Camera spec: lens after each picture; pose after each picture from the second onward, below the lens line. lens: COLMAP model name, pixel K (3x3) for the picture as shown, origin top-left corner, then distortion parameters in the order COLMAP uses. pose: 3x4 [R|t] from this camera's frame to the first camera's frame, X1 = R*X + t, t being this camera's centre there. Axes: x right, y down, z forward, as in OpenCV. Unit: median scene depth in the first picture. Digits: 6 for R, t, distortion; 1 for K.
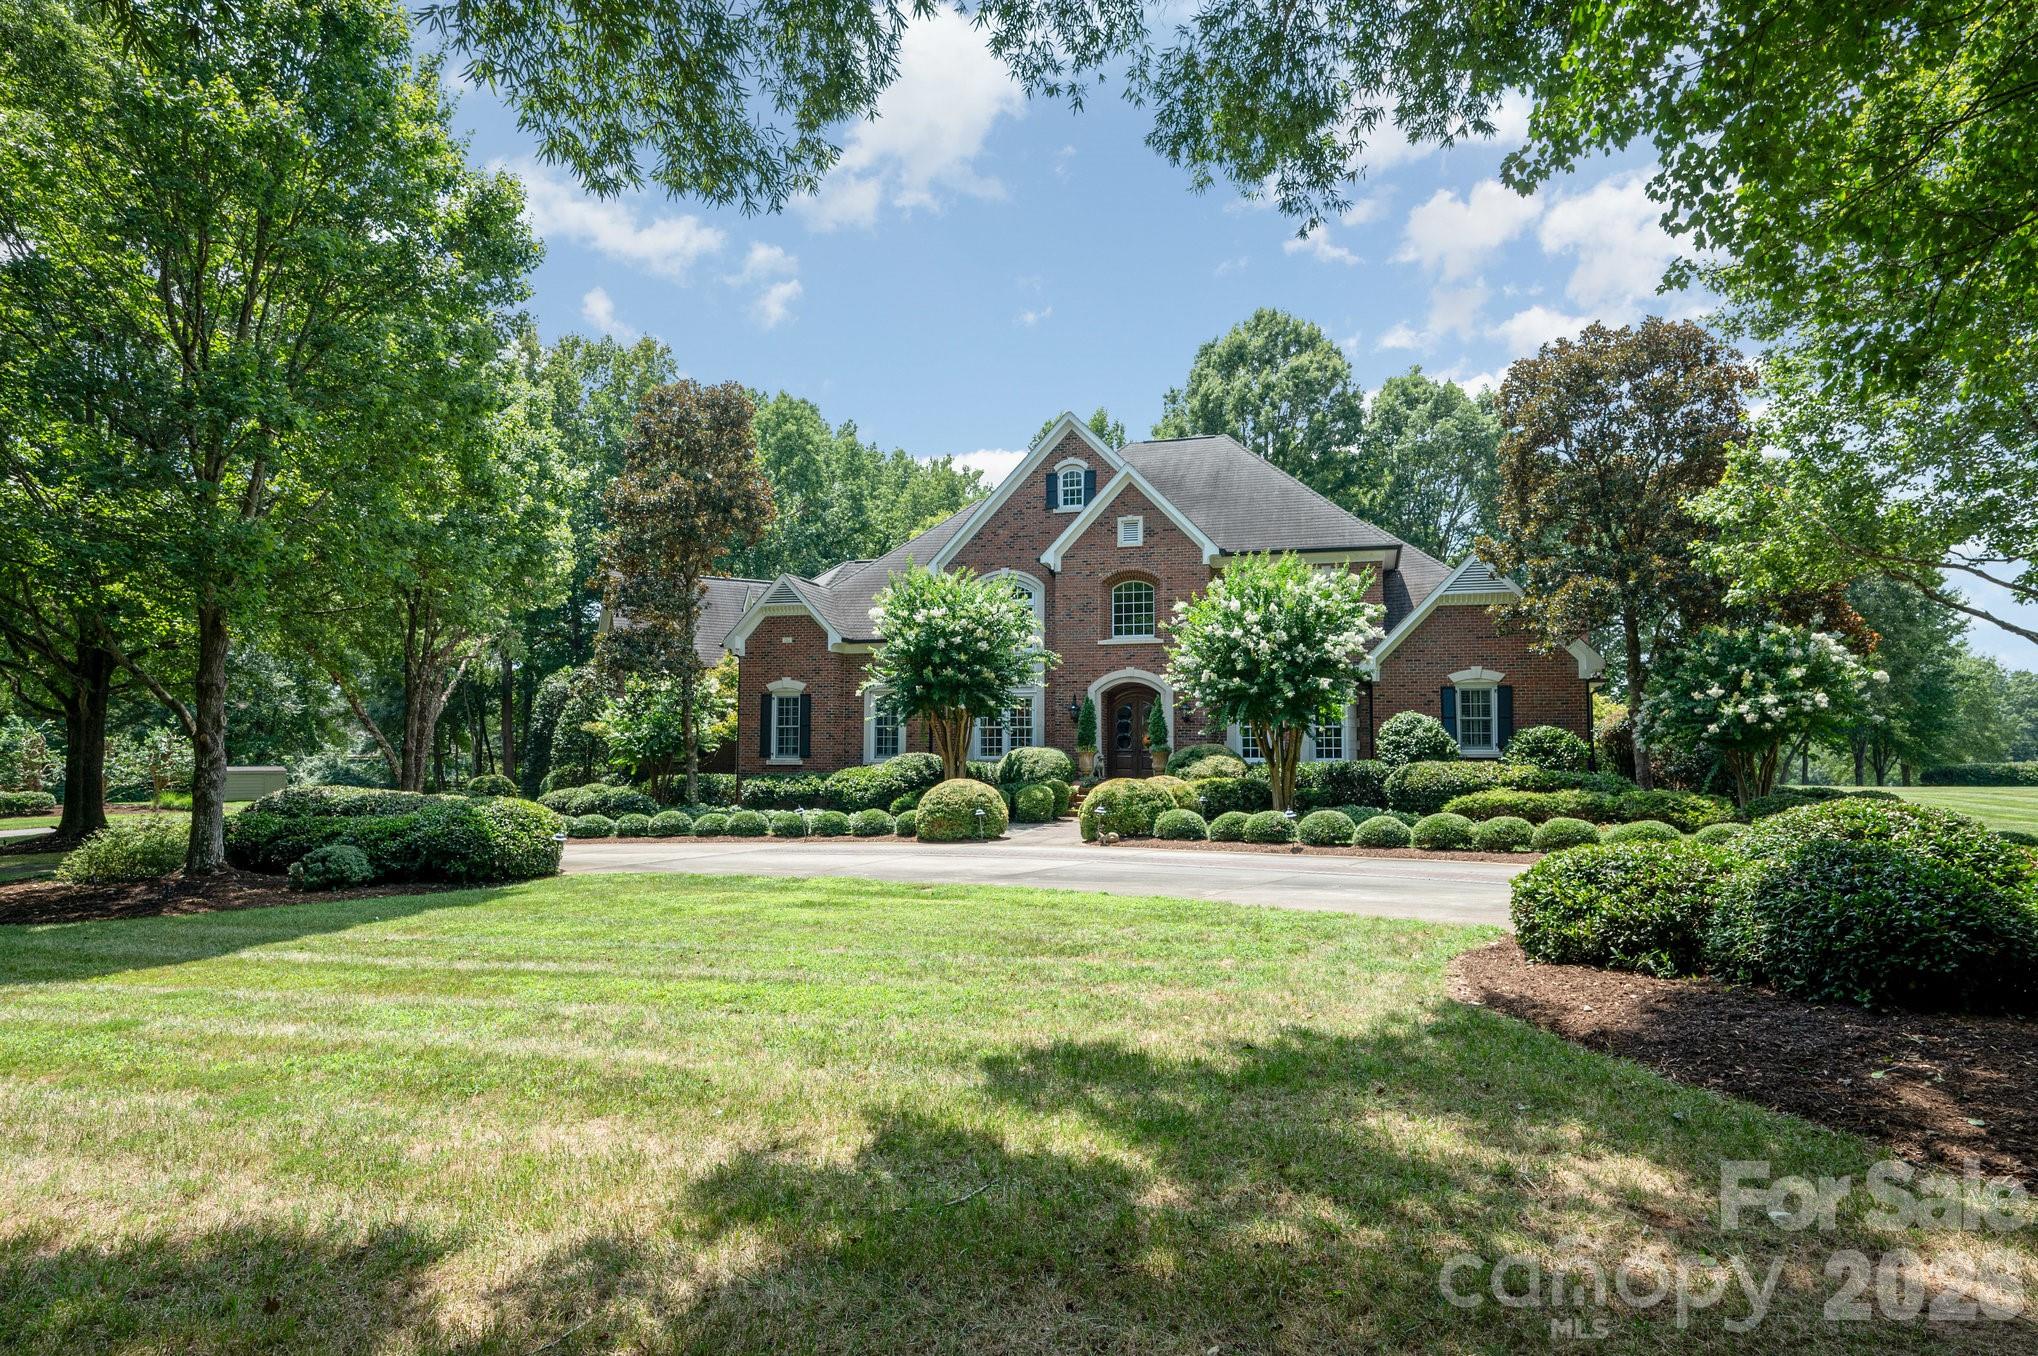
lens RADIAL K [[1116.6, 0, 1019.0], [0, 1116.6, 678.0], [0, 0, 1]] dist [-0.000172, -0.000019]
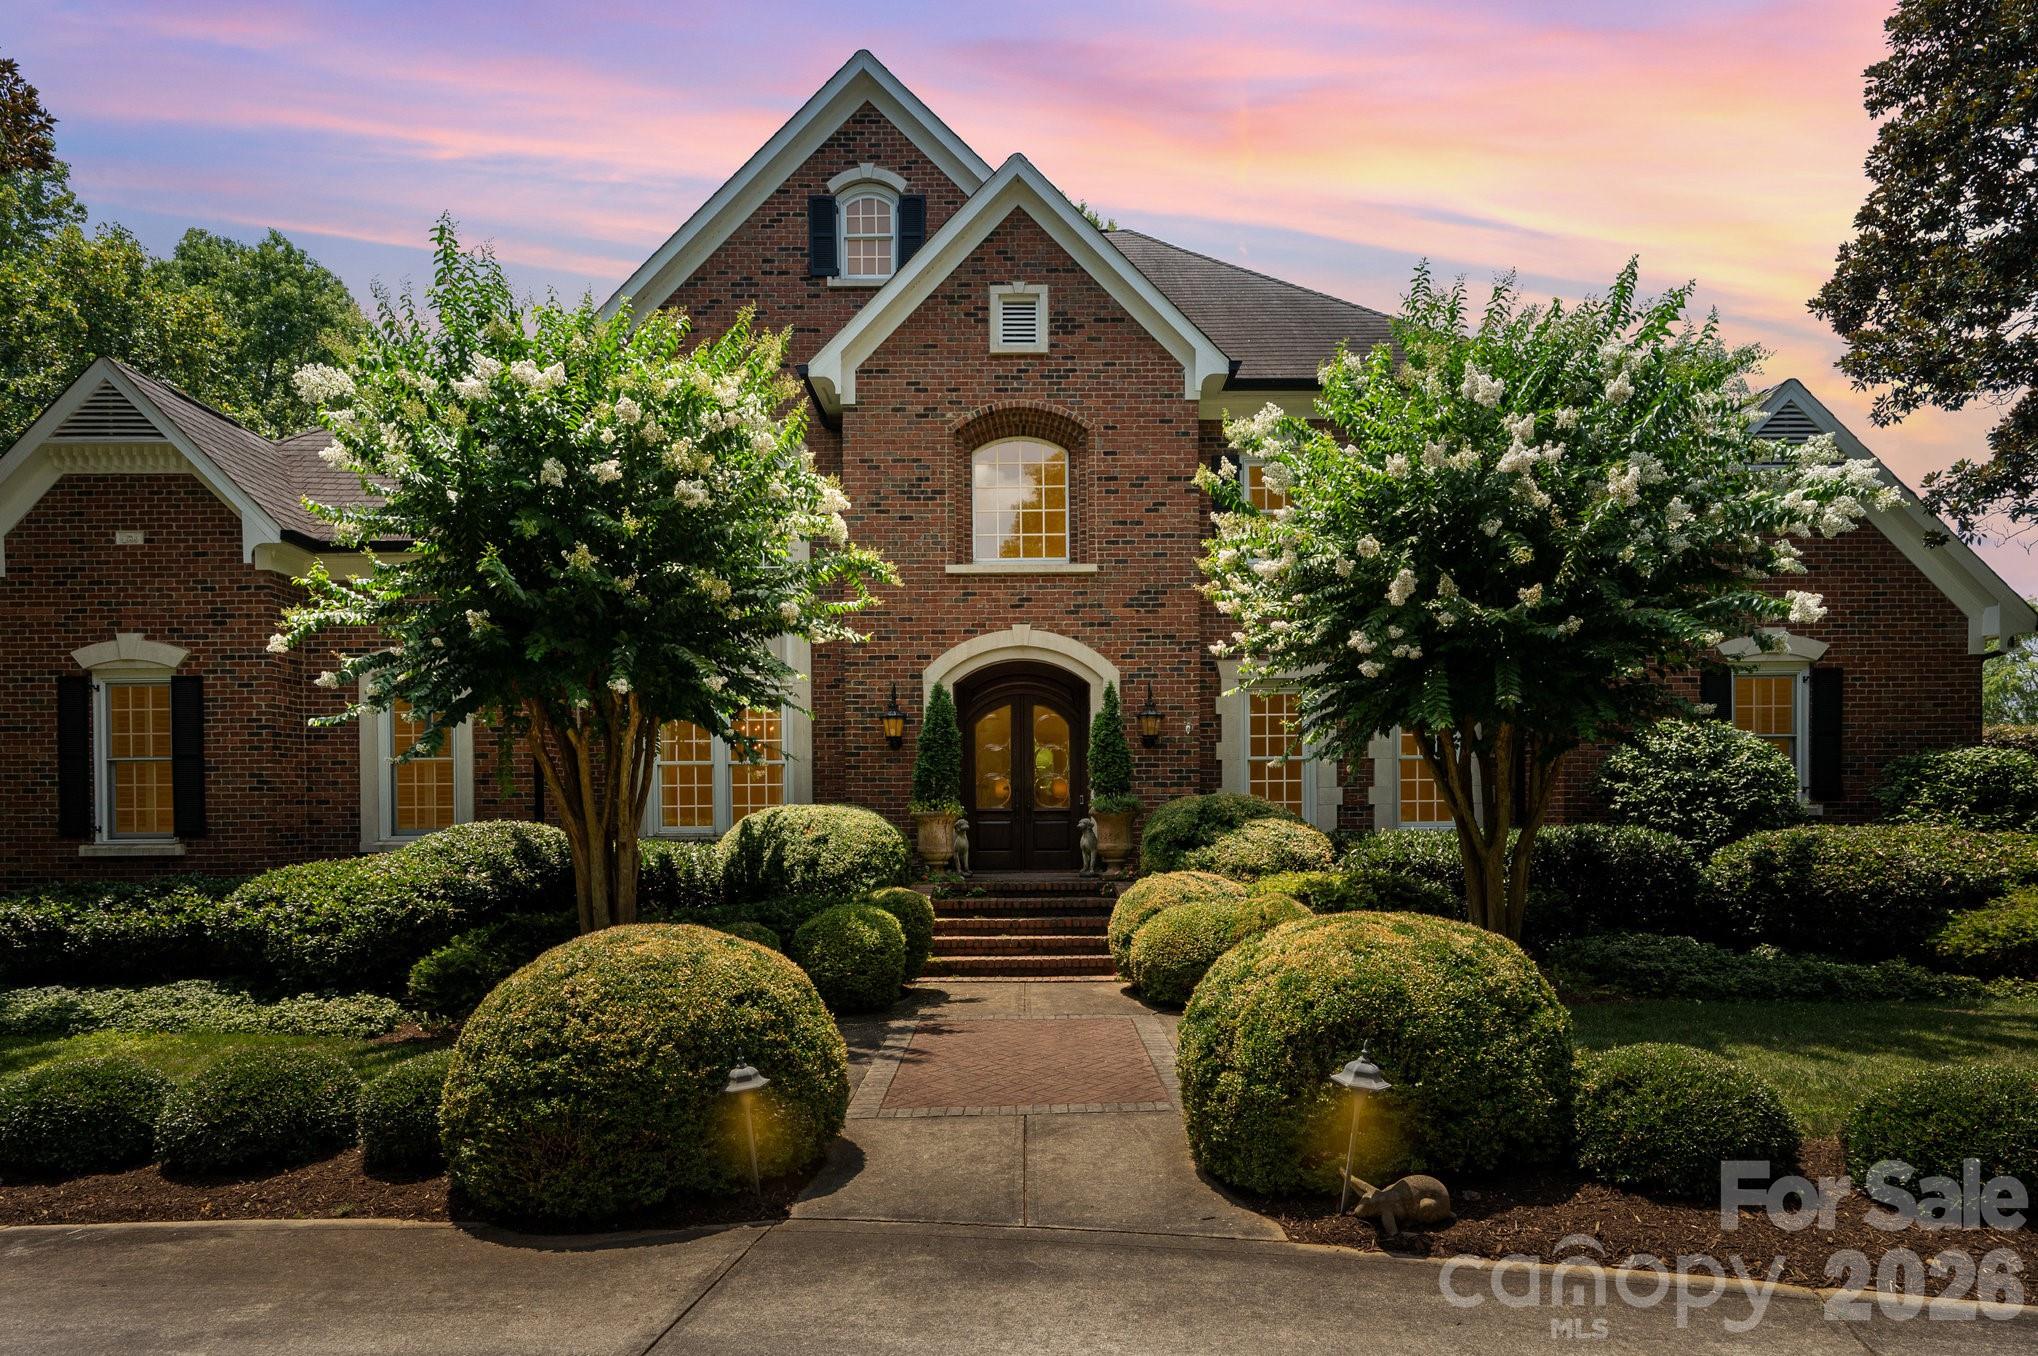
lens RADIAL K [[989.3, 0, 1022.7], [0, 989.3, 830.2], [0, 0, 1]] dist [-0.000392, 0.000002]
pose [[0.937590, -0.016041, 0.347372, -0.039323], [-0.012010, 0.996846, 0.078448, 0.040687], [-0.347535, -0.077724, 0.934440, 0.612239]]
